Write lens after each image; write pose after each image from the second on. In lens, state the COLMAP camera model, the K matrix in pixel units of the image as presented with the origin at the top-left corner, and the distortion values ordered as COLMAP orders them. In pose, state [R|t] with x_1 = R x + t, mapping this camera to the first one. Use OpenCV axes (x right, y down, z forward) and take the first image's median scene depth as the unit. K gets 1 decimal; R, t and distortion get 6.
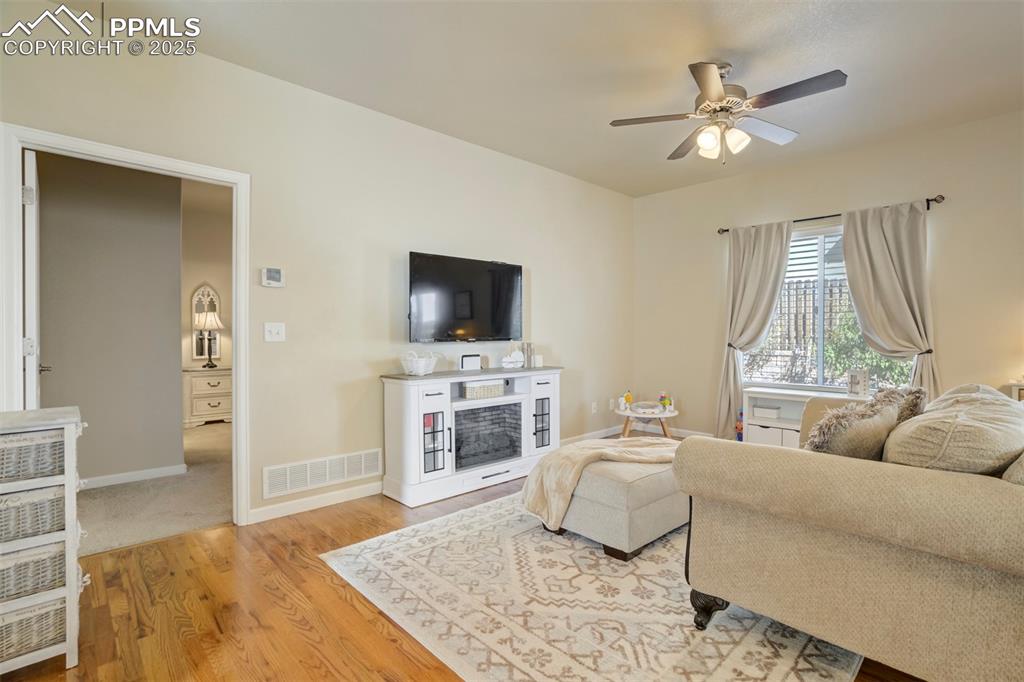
lens RADIAL K [[486.5, 0, 521.0], [0, 486.5, 343.4], [0, 0, 1]] dist [-0.052351, 0.021045]
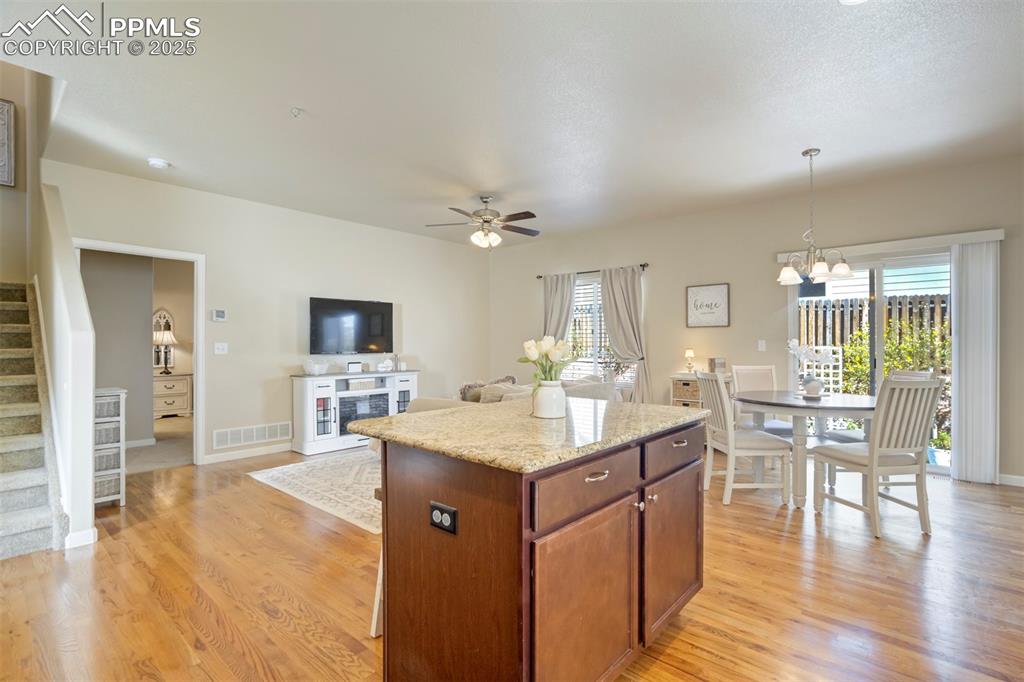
lens RADIAL K [[477.8, 0, 516.9], [0, 477.8, 347.9], [0, 0, 1]] dist [-0.039600, 0.019391]
pose [[0.995694, -0.002925, 0.092651, 0.288511], [0.003997, 0.999927, -0.011387, -0.002583], [-0.092611, 0.011708, 0.995633, -0.584019]]
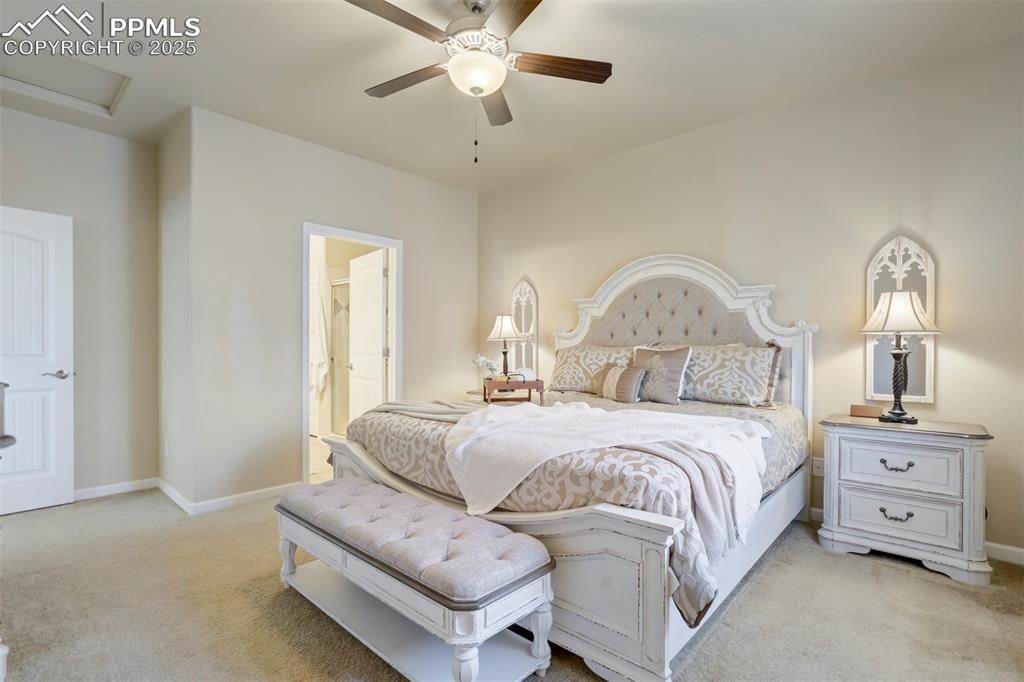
lens RADIAL K [[479.6, 0, 524.5], [0, 479.6, 343.4], [0, 0, 1]] dist [-0.063537, 0.028900]
pose [[0.084209, -0.015098, -0.996334, -0.440172], [-0.019539, 0.999668, -0.016799, -0.011487], [0.996257, 0.020882, 0.083886, 1.056598]]
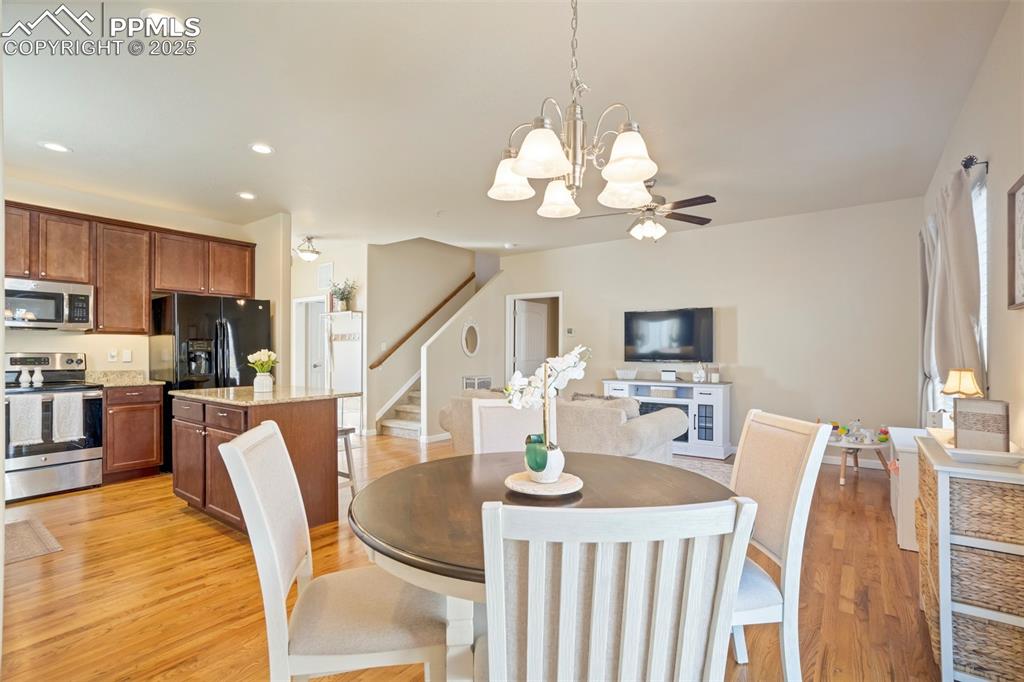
lens RADIAL K [[476.4, 0, 515.0], [0, 476.4, 351.5], [0, 0, 1]] dist [-0.035122, 0.019622]
pose [[0.177824, -0.001222, -0.984062, 1.415012], [-0.020527, 0.999777, -0.004951, -0.021050], [0.983848, 0.021080, 0.177759, 0.260429]]
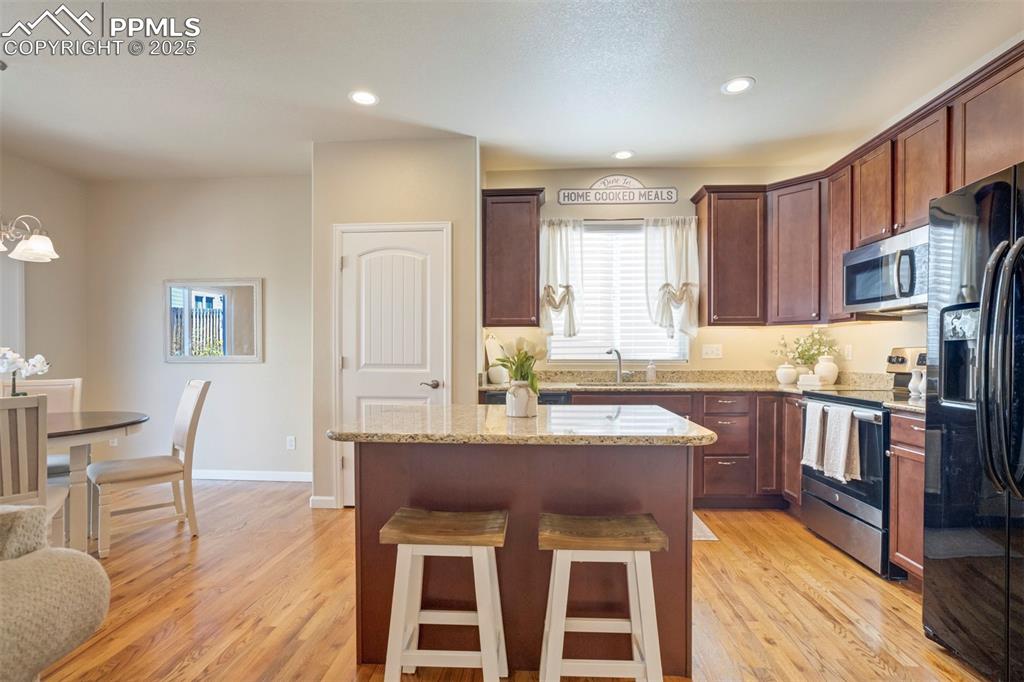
lens RADIAL K [[485.6, 0, 513.7], [0, 485.6, 348.4], [0, 0, 1]] dist [-0.038438, 0.020325]
pose [[-0.679031, 0.006046, 0.734084, -0.012642], [0.014300, 0.999885, 0.004993, -0.009772], [-0.733970, 0.013888, -0.679040, 0.293702]]
